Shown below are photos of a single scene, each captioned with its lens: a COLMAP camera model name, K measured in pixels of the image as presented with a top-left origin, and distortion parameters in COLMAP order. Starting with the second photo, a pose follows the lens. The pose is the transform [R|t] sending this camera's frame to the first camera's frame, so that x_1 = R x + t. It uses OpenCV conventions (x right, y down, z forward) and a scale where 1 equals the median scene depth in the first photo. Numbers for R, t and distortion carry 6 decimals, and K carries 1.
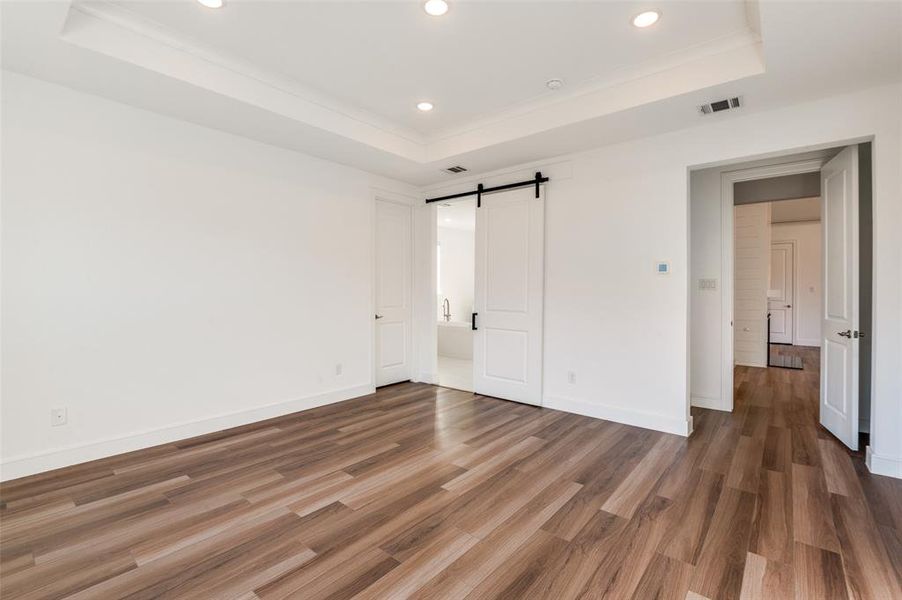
lens RADIAL K [[406.5, 0, 453.2], [0, 406.5, 293.6], [0, 0, 1]] dist [-0.006206, -0.004508]
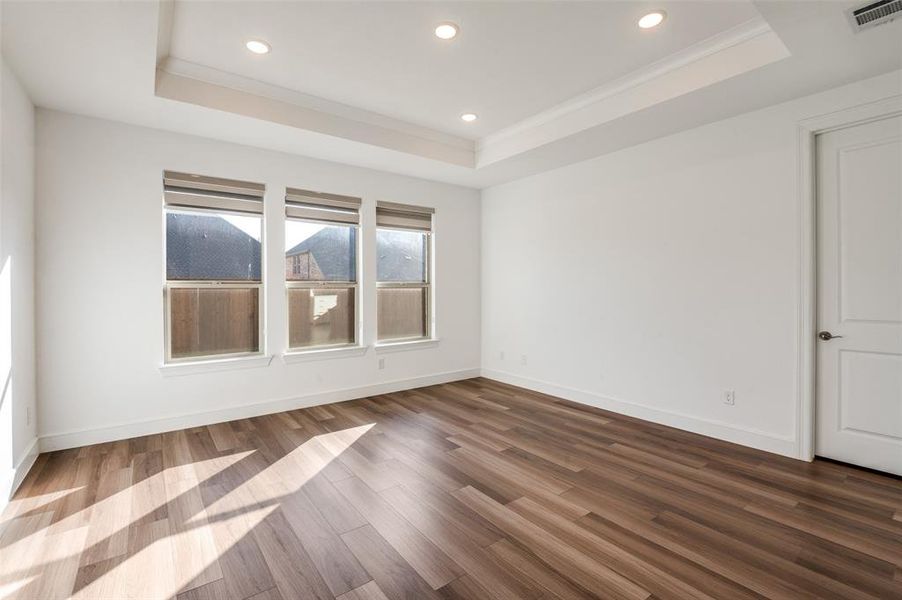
lens RADIAL K [[406.5, 0, 454.1], [0, 406.5, 291.9], [0, 0, 1]] dist [-0.006206, -0.004508]
pose [[-0.228659, 0.003000, -0.973502, 0.798383], [-0.009453, 0.999941, 0.005302, -0.008012], [0.973461, 0.010415, -0.228617, 0.990411]]
